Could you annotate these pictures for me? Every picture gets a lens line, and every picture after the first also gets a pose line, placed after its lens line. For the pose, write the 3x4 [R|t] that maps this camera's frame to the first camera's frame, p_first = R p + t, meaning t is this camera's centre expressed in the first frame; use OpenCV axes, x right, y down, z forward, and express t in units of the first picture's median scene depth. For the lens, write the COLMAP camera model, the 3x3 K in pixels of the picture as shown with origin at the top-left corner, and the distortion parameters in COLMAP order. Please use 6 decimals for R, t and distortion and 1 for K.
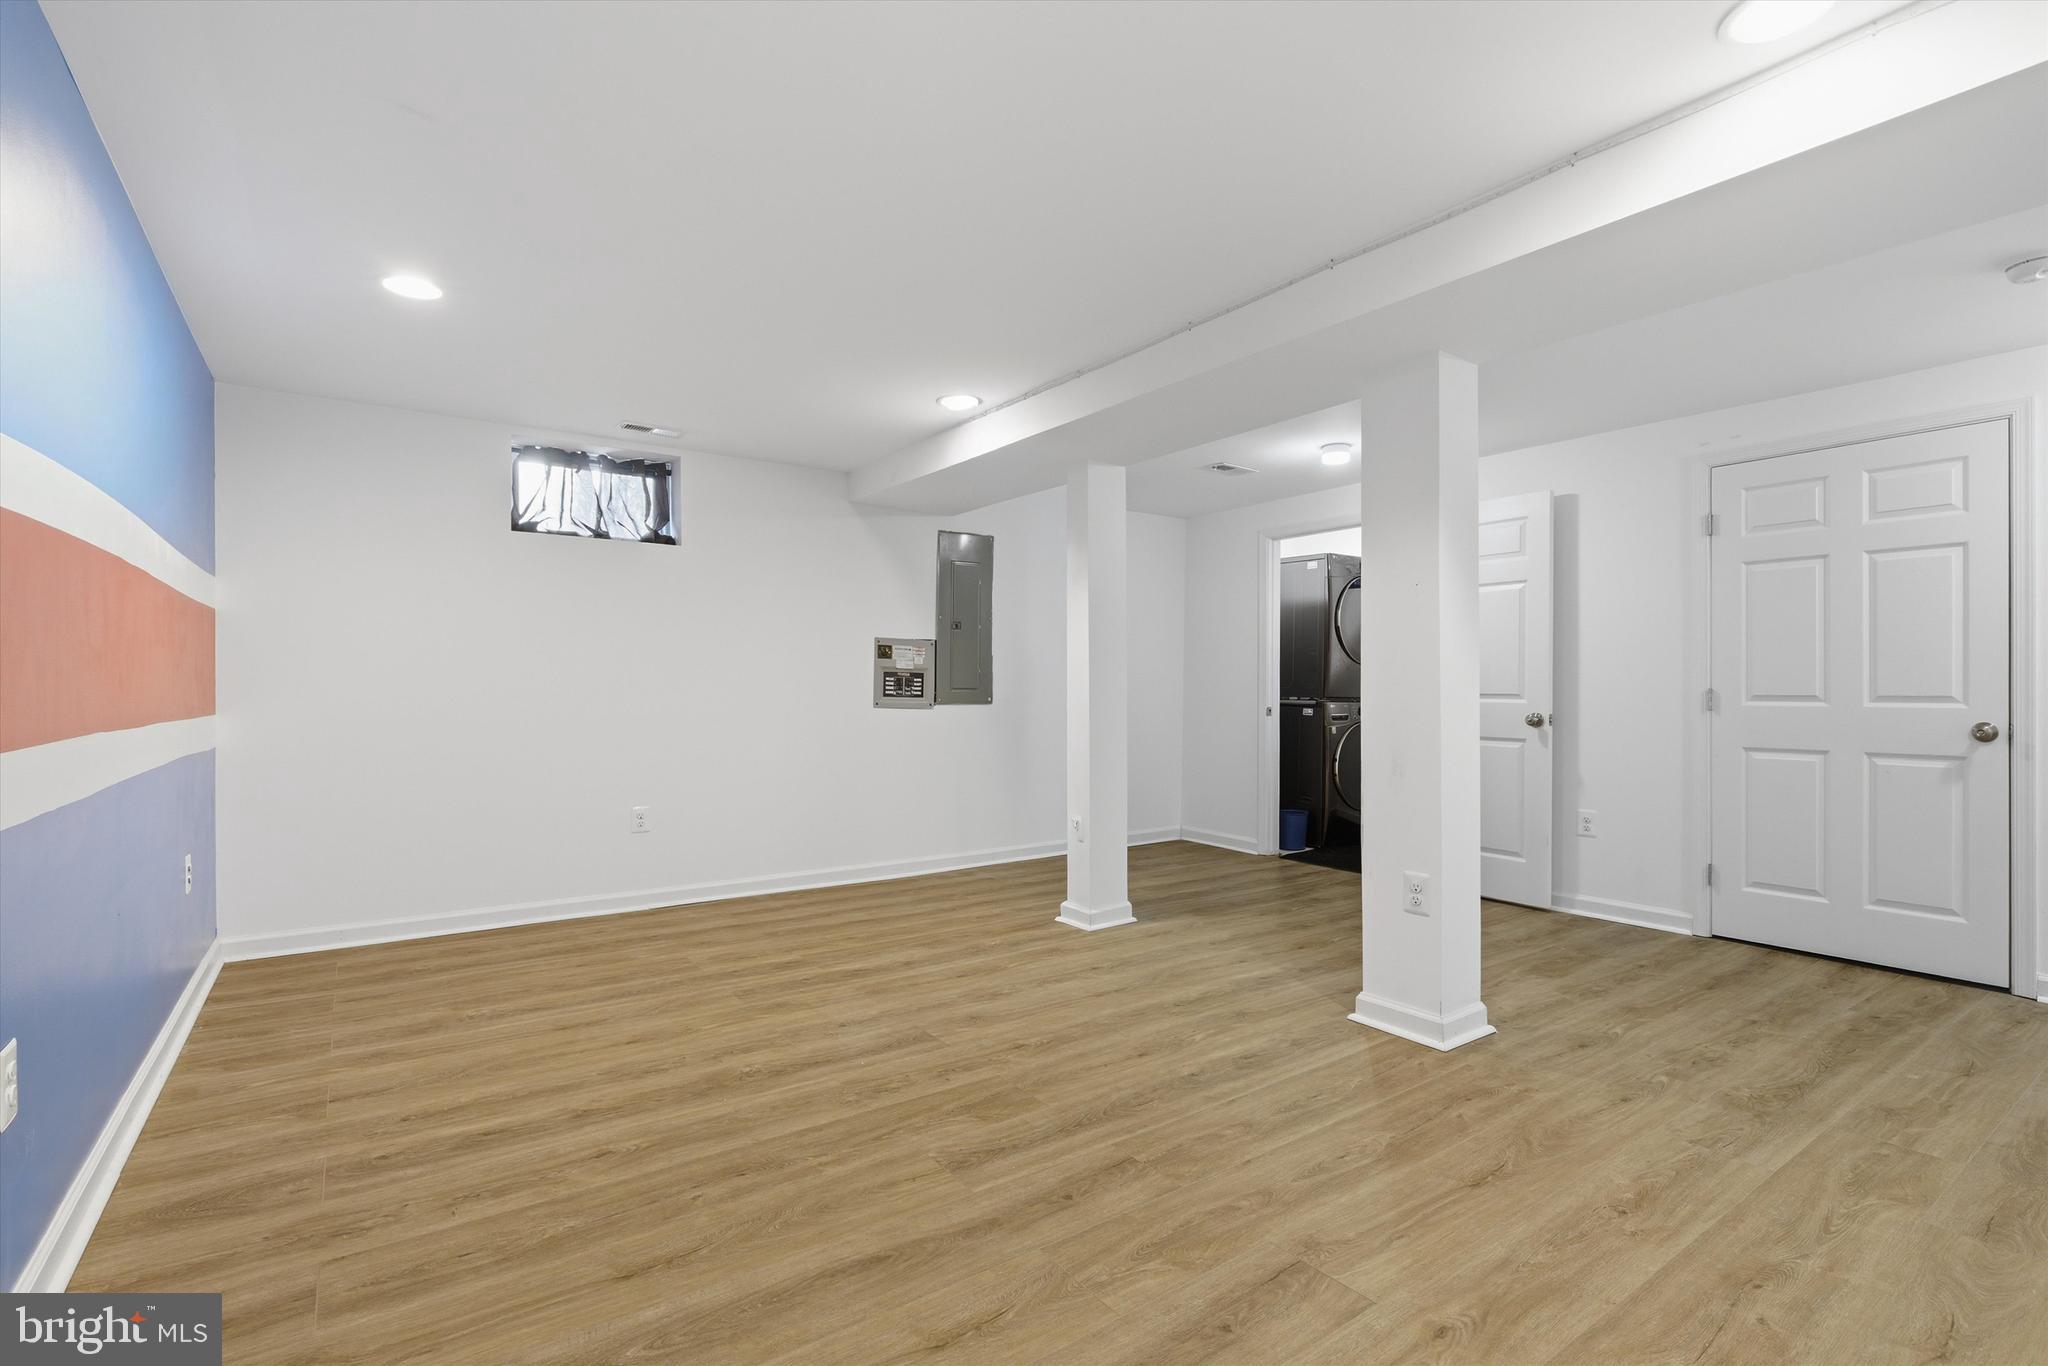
lens RADIAL K [[955.3, 0, 1024.9], [0, 955.3, 680.1], [0, 0, 1]] dist [-0.011669, 0.001752]
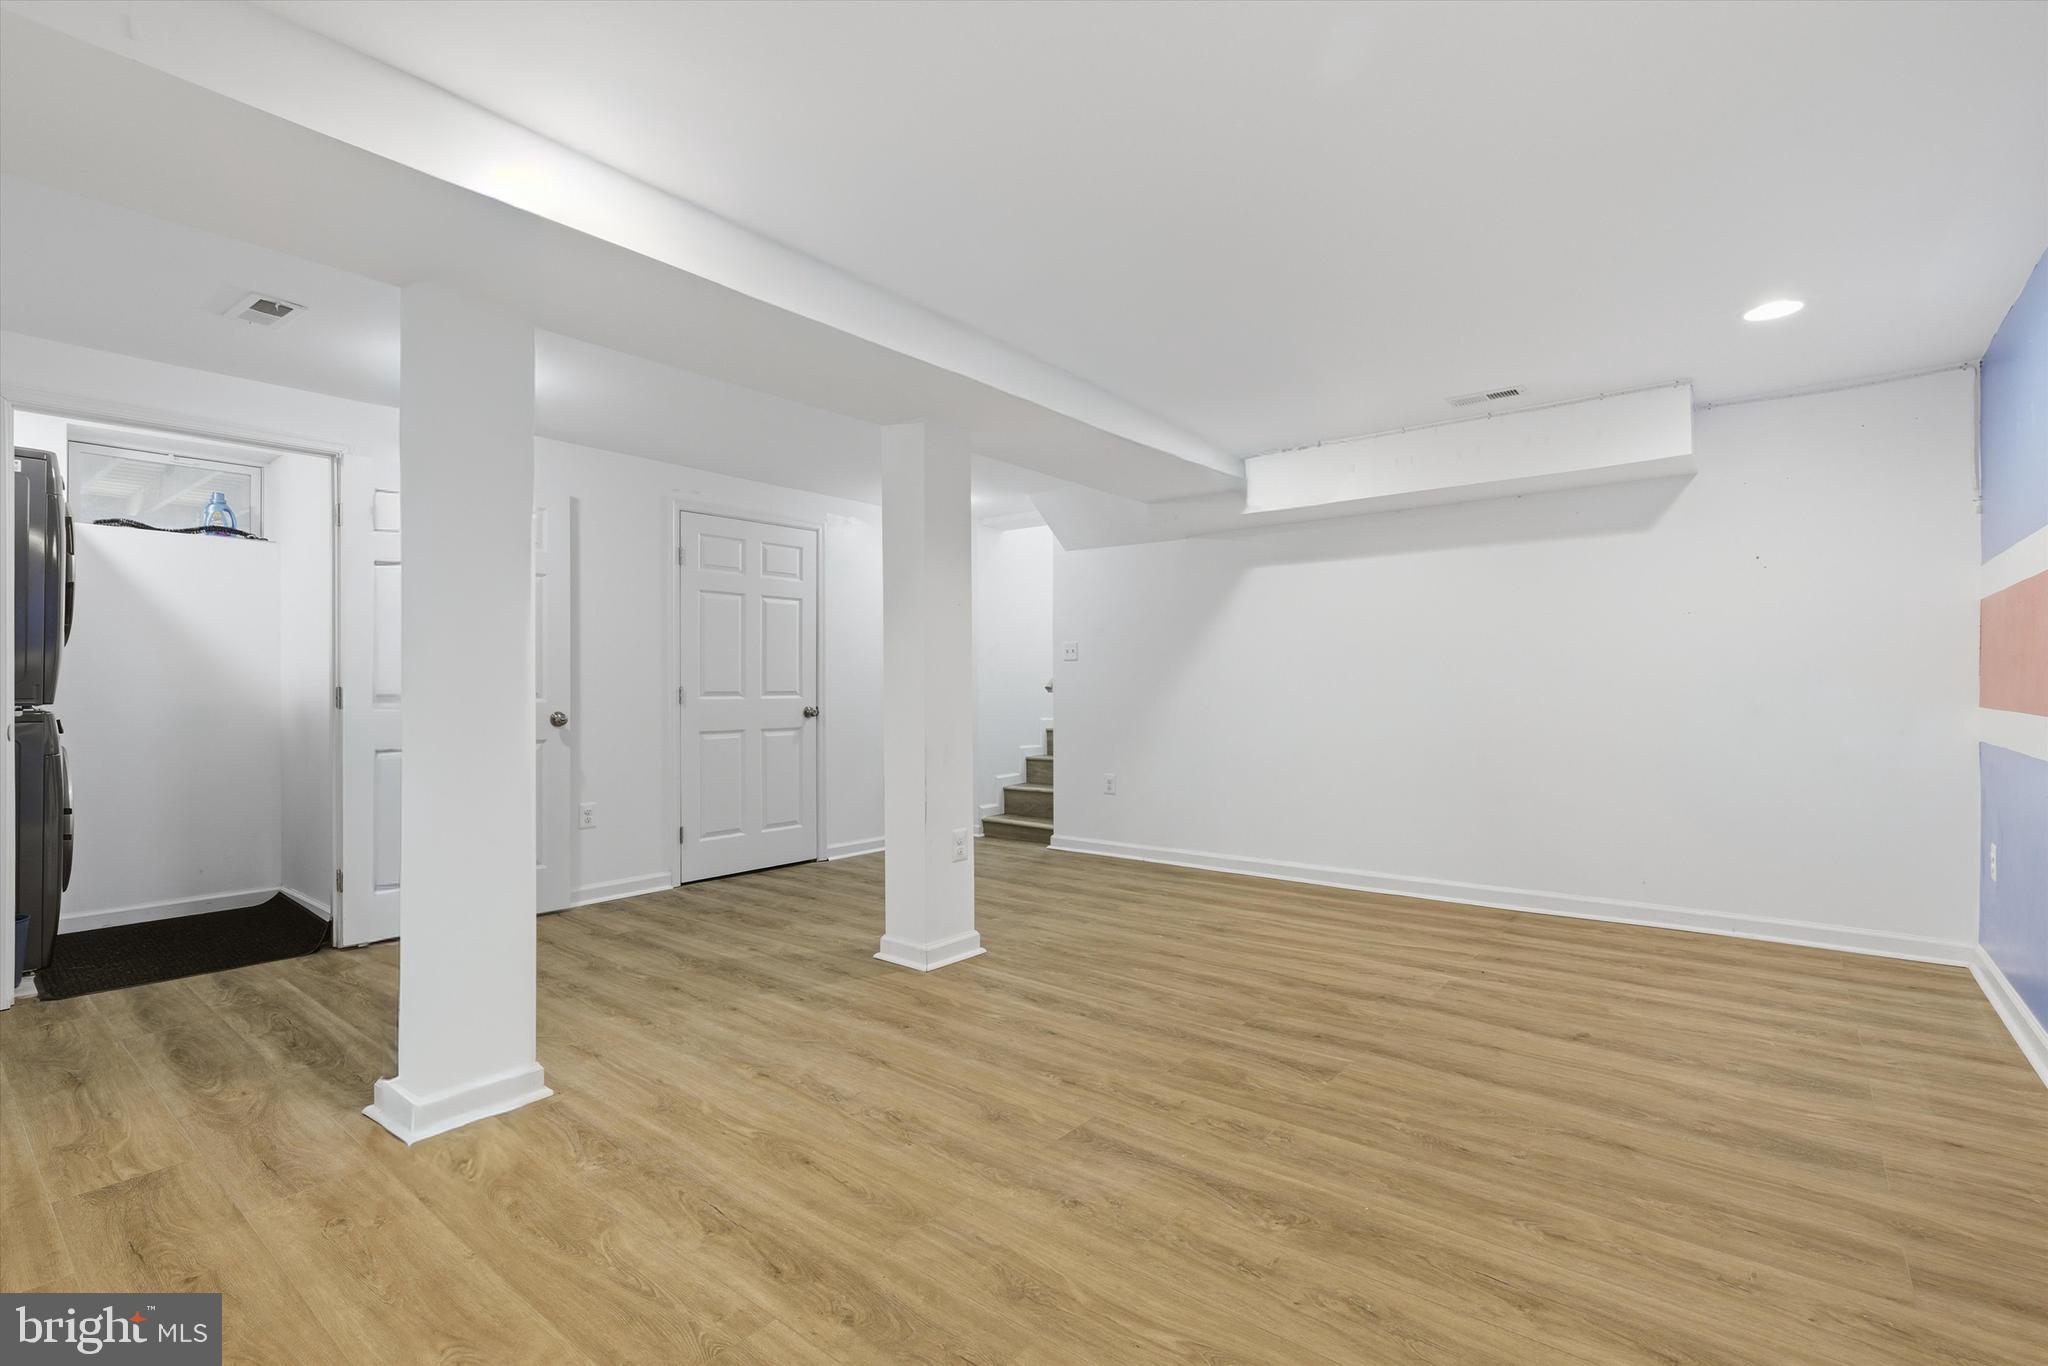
lens RADIAL K [[955.3, 0, 1021.1], [0, 955.3, 686.5], [0, 0, 1]] dist [-0.011669, 0.001752]
pose [[-0.281445, -0.000039, 0.959577, -0.910228], [-0.002592, 0.999996, -0.000720, 0.012379], [-0.959574, -0.002690, -0.281444, 1.380733]]
